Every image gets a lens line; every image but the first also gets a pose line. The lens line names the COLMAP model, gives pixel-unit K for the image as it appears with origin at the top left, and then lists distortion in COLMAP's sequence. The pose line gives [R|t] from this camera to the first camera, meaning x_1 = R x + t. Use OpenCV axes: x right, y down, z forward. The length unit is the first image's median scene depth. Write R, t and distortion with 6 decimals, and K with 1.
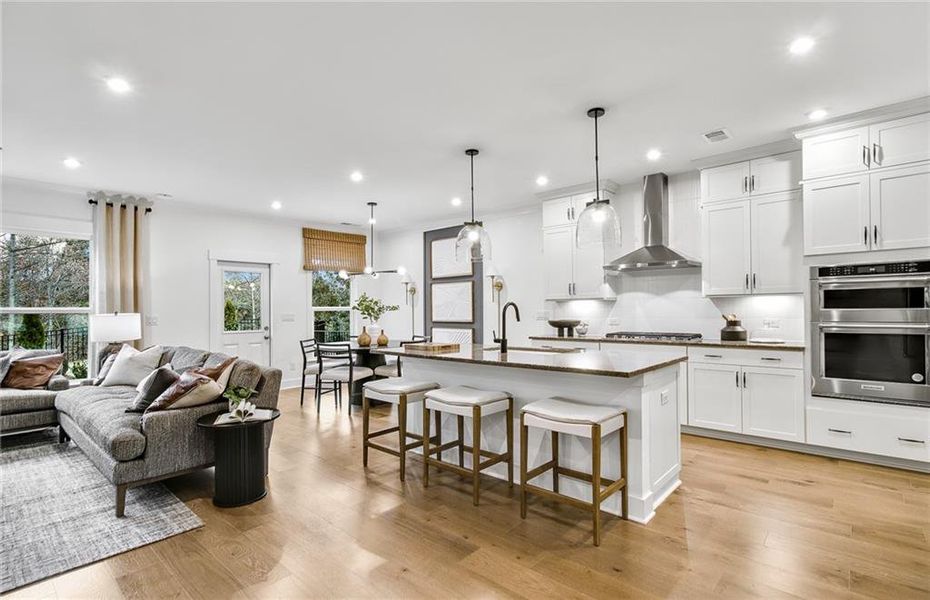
lens RADIAL K [[445.5, 0, 465.0], [0, 445.5, 300.0], [0, 0, 1]] dist [0.000863, 0.001033]
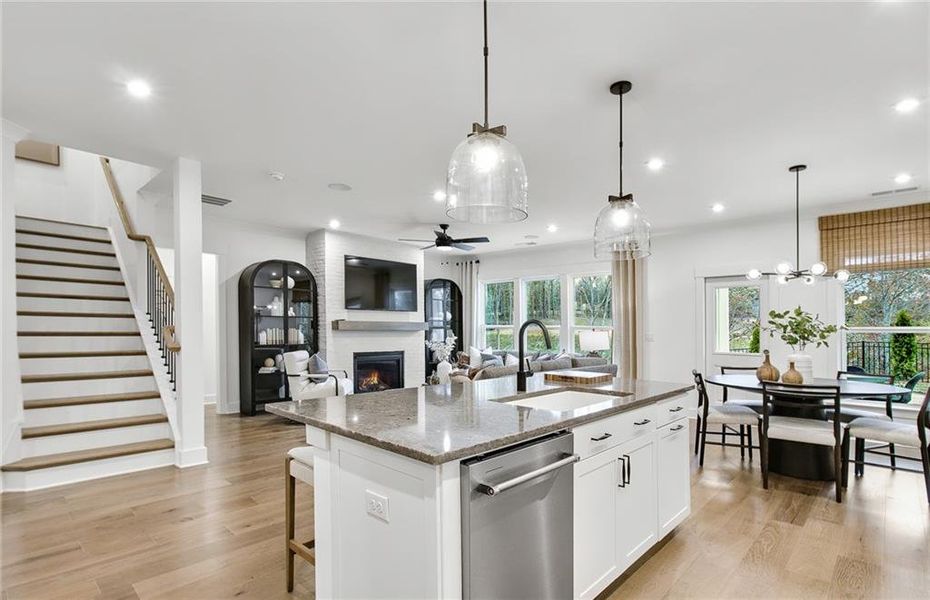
lens RADIAL K [[449.0, 0, 468.0], [0, 449.0, 357.5], [0, 0, 1]] dist [0.001040, 0.000502]
pose [[0.003646, 0.075414, -0.997146, 0.514916], [0.010276, 0.997097, 0.075448, 0.005548], [0.999941, -0.010522, 0.002860, 0.578024]]
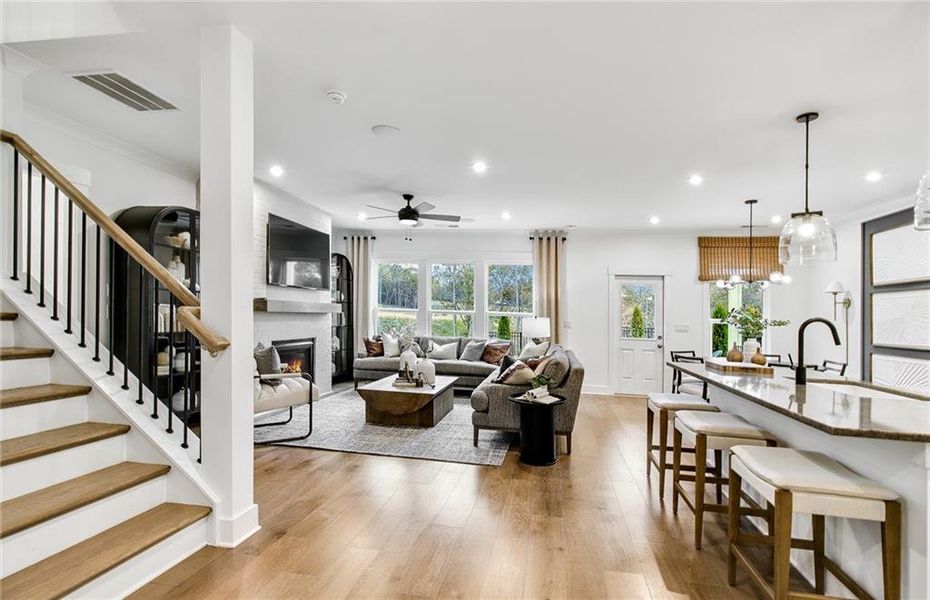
lens RADIAL K [[442.6, 0, 470.9], [0, 442.6, 331.1], [0, 0, 1]] dist [-0.004039, -0.000134]
pose [[0.531409, 0.059548, -0.845020, 0.270373], [-0.022112, 0.998161, 0.056434, -0.001188], [0.846827, -0.011305, 0.531748, 0.088840]]
